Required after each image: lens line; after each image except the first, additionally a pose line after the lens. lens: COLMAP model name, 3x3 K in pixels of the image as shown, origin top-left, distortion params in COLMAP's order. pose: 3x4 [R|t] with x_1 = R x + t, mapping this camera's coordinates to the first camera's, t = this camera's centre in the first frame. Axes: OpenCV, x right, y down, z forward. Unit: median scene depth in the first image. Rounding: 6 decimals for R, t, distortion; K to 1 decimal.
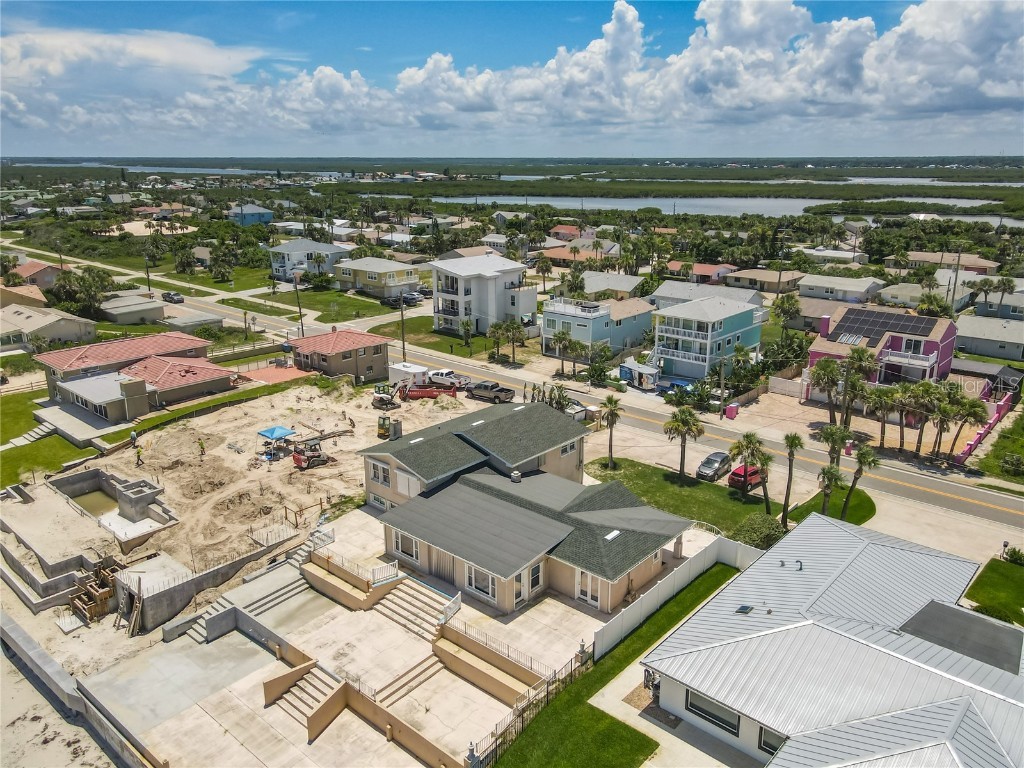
lens RADIAL K [[758.7, 0, 515.8], [0, 758.7, 382.6], [0, 0, 1]] dist [0.014895, 0.003591]
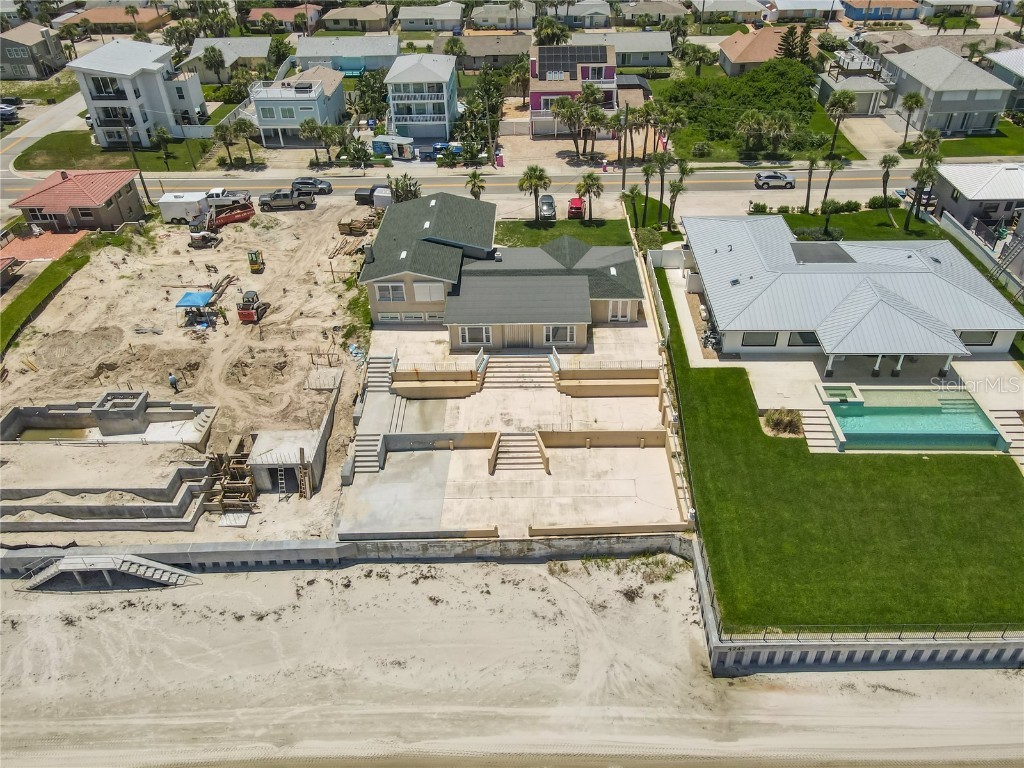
lens RADIAL K [[778.7, 0, 519.8], [0, 778.7, 385.2], [0, 0, 1]] dist [0.005229, 0.009197]
pose [[0.760418, -0.392839, 0.517148, -0.433515], [0.201792, 0.899813, 0.386803, -0.103625], [-0.617288, -0.189776, 0.763505, -0.009988]]
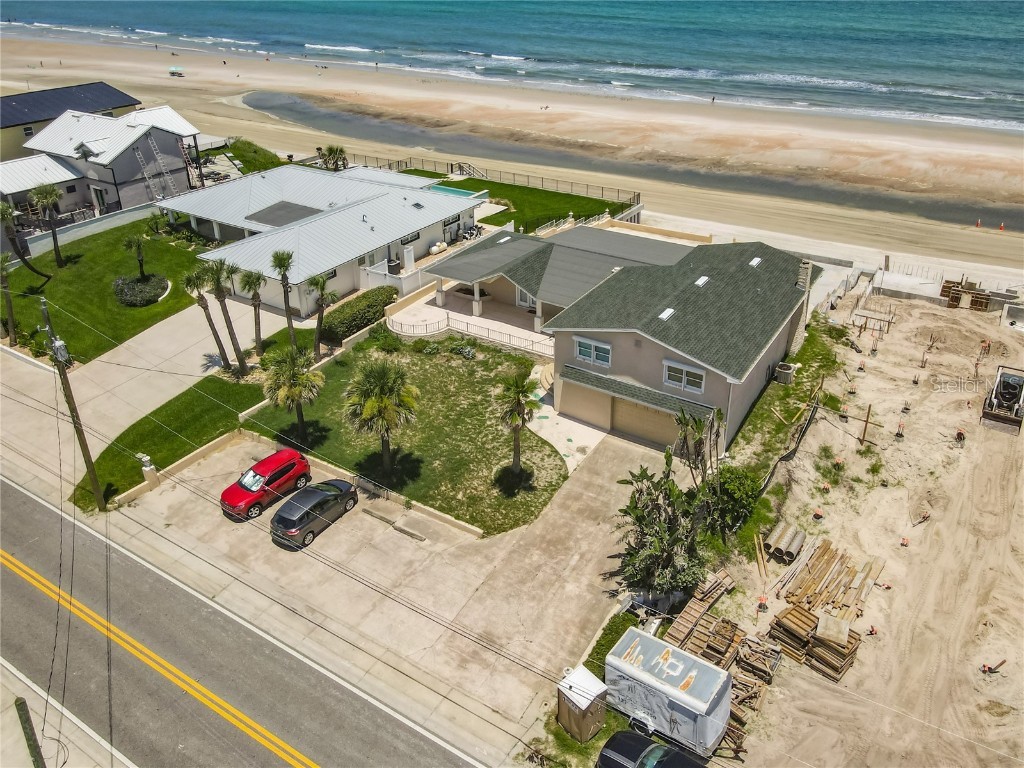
lens RADIAL K [[751.8, 0, 531.0], [0, 751.8, 365.5], [0, 0, 1]] dist [0.005909, 0.039508]
pose [[-0.986360, 0.087136, -0.139647, 0.139199], [-0.039941, 0.696335, 0.716605, -0.252033], [0.159683, 0.712408, -0.683357, 1.013315]]
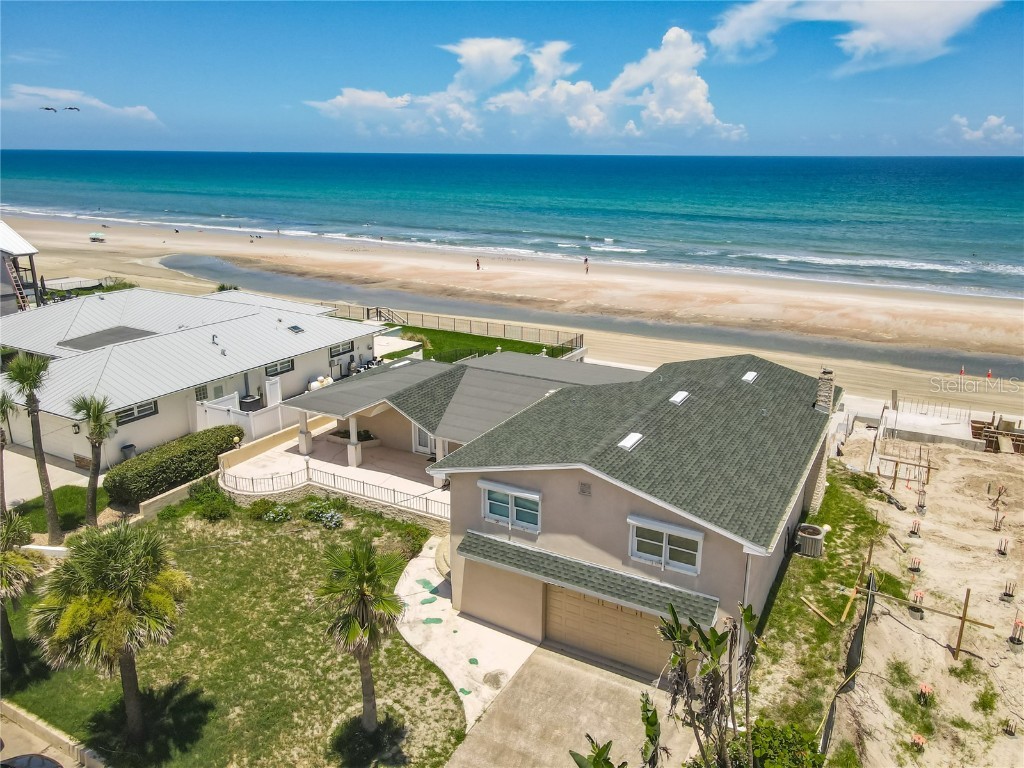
lens RADIAL K [[738.7, 0, 526.6], [0, 738.7, 410.4], [0, 0, 1]] dist [0.001868, 0.044034]
pose [[-0.974646, 0.066807, -0.213547, 0.090304], [-0.070786, 0.813306, 0.577514, -0.126620], [0.212261, 0.577988, -0.787956, 0.902694]]
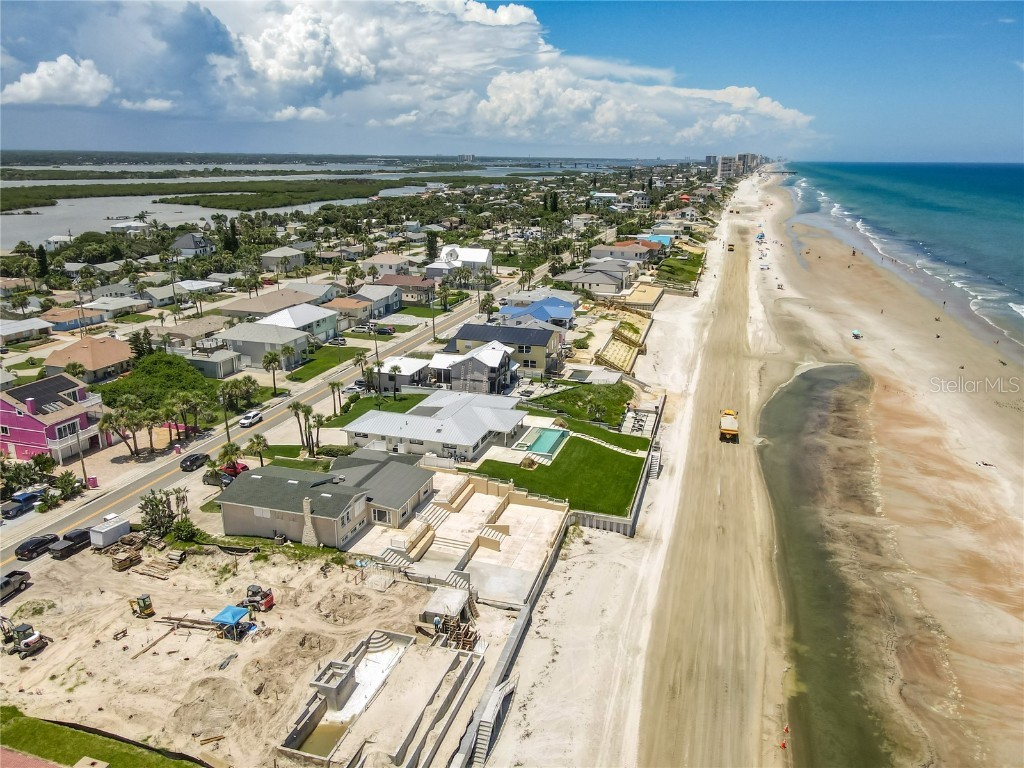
lens RADIAL K [[760.2, 0, 528.8], [0, 760.2, 385.2], [0, 0, 1]] dist [0.003569, 0.026266]
pose [[-0.428857, -0.266018, 0.863317, -1.004215], [0.246112, 0.885106, 0.394989, -0.398486], [-0.869201, 0.381867, -0.314114, 0.674778]]
